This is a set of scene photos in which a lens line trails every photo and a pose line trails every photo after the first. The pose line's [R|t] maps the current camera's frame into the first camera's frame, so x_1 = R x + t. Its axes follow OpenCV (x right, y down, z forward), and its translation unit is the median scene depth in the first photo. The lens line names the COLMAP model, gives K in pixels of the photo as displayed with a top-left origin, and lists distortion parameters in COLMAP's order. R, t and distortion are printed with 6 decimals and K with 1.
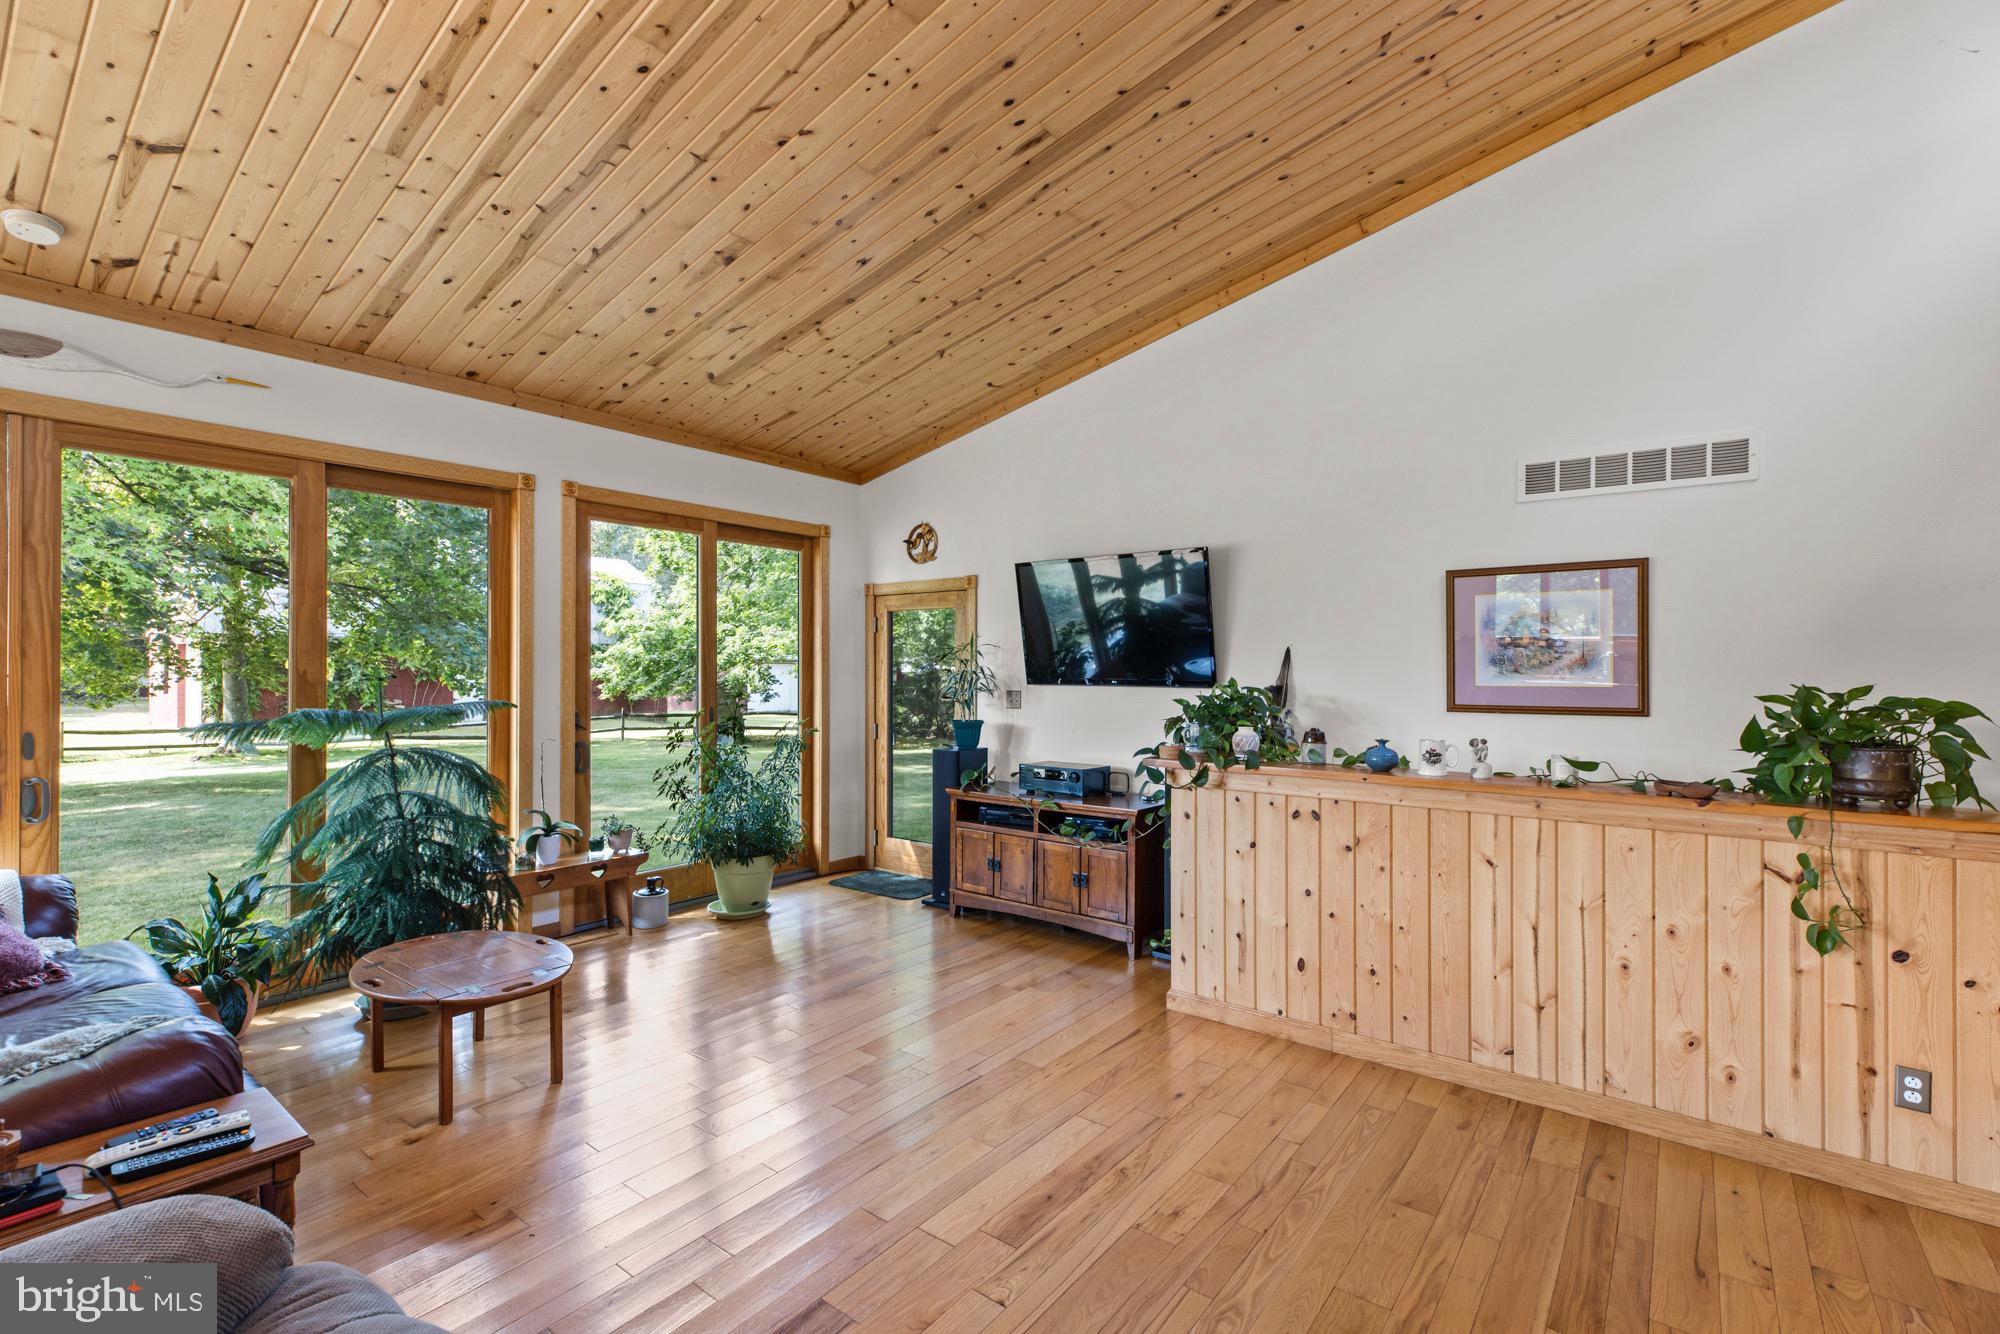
lens RADIAL K [[897.7, 0, 996.4], [0, 897.7, 670.9], [0, 0, 1]] dist [0.005388, -0.000863]
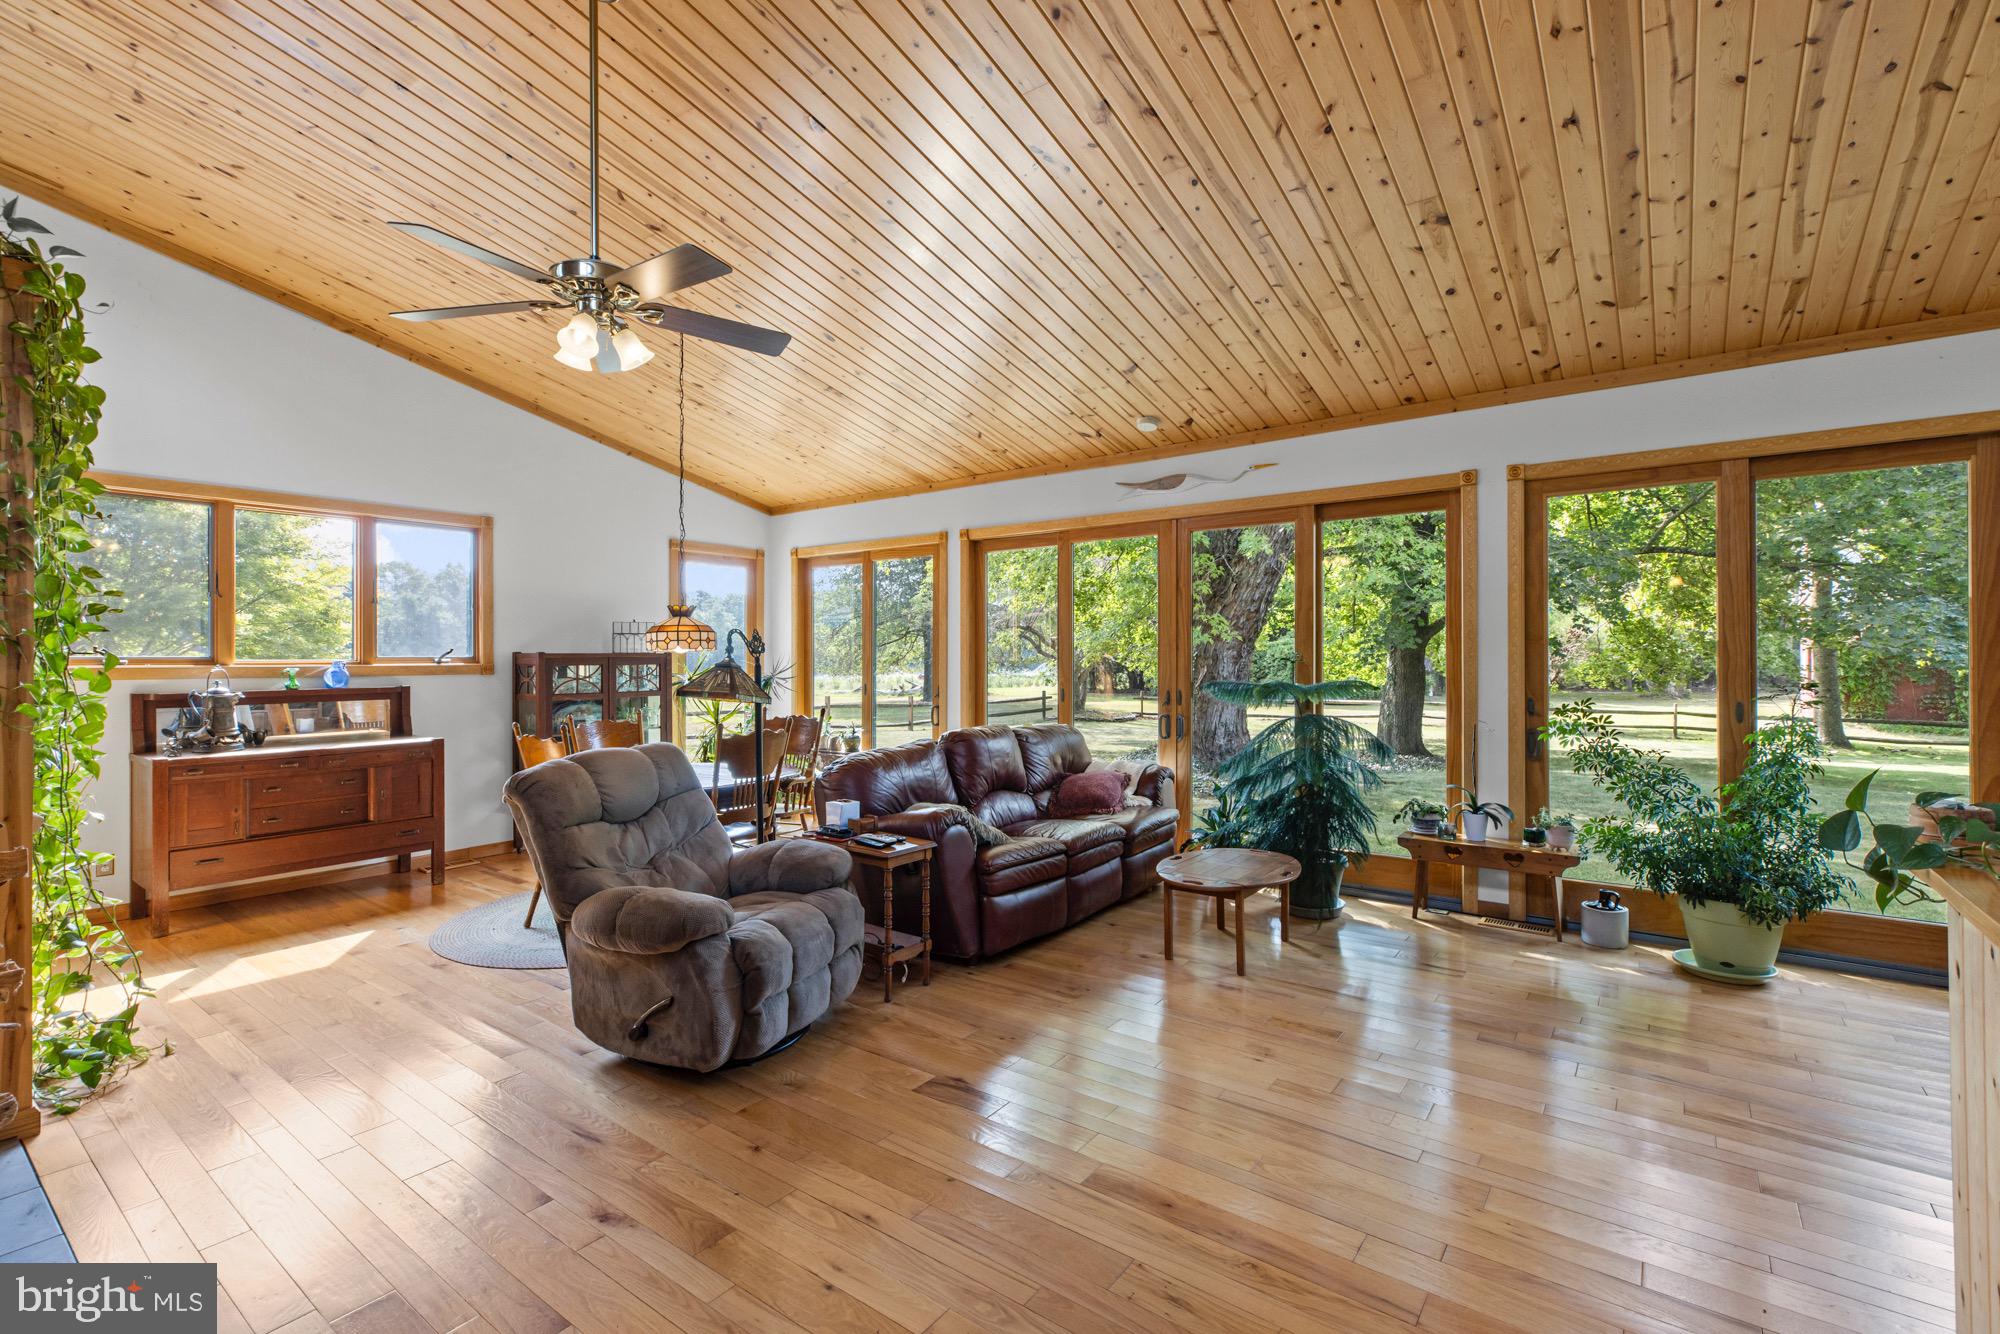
lens RADIAL K [[897.7, 0, 997.4], [0, 897.7, 656.2], [0, 0, 1]] dist [0.005388, -0.000863]
pose [[-0.015050, 0.000679, -0.999887, 0.536108], [-0.000928, 0.999999, 0.000693, 0.000785], [0.999886, 0.000938, -0.015050, 0.446697]]
